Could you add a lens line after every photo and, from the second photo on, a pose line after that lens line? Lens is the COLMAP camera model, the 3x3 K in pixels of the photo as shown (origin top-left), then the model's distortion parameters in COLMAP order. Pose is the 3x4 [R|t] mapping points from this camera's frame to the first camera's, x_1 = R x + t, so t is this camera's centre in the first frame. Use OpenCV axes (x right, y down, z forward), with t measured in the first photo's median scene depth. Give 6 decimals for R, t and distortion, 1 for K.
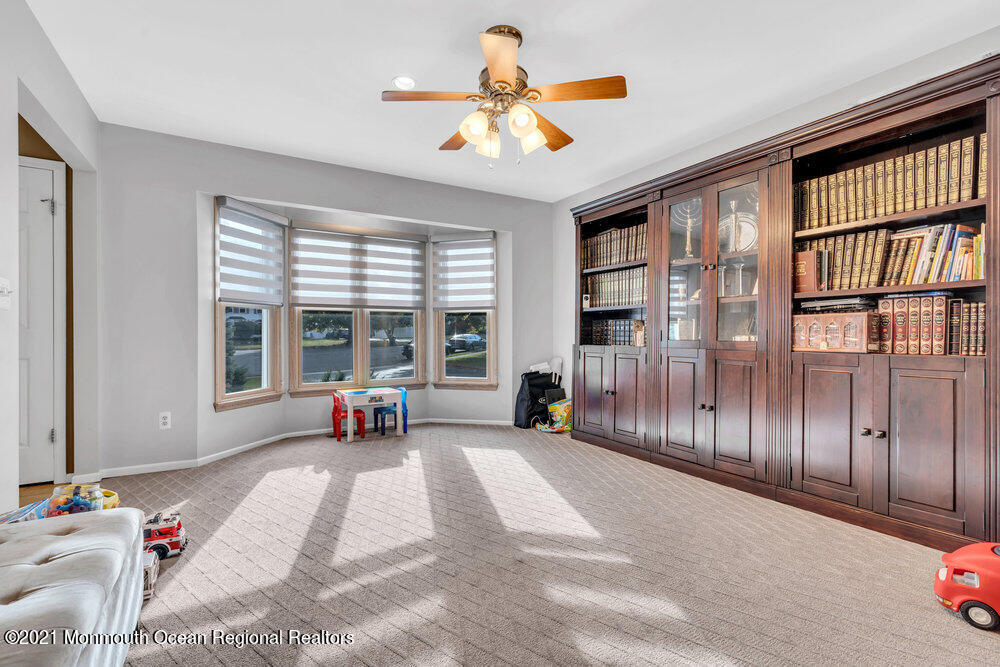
lens RADIAL K [[458.2, 0, 494.0], [0, 458.2, 334.5], [0, 0, 1]] dist [-0.008104, 0.003781]
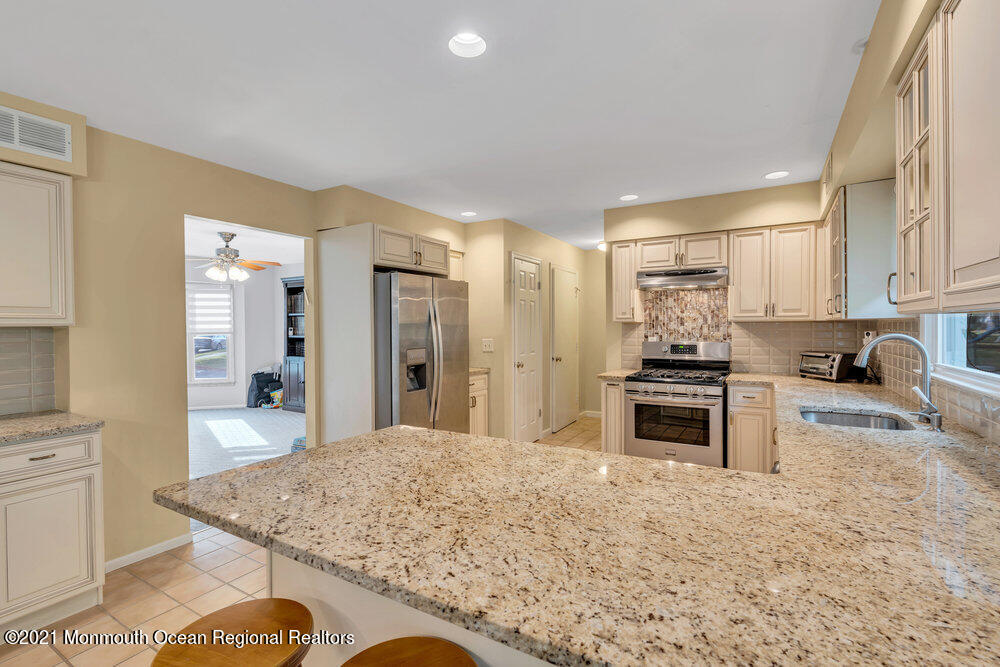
lens RADIAL K [[458.2, 0, 499.1], [0, 458.2, 331.4], [0, 0, 1]] dist [-0.008104, 0.003781]
pose [[0.871559, -0.009085, 0.490207, 0.032807], [0.004821, 0.999939, 0.009960, -0.078097], [-0.490267, -0.006317, 0.871549, -0.840968]]
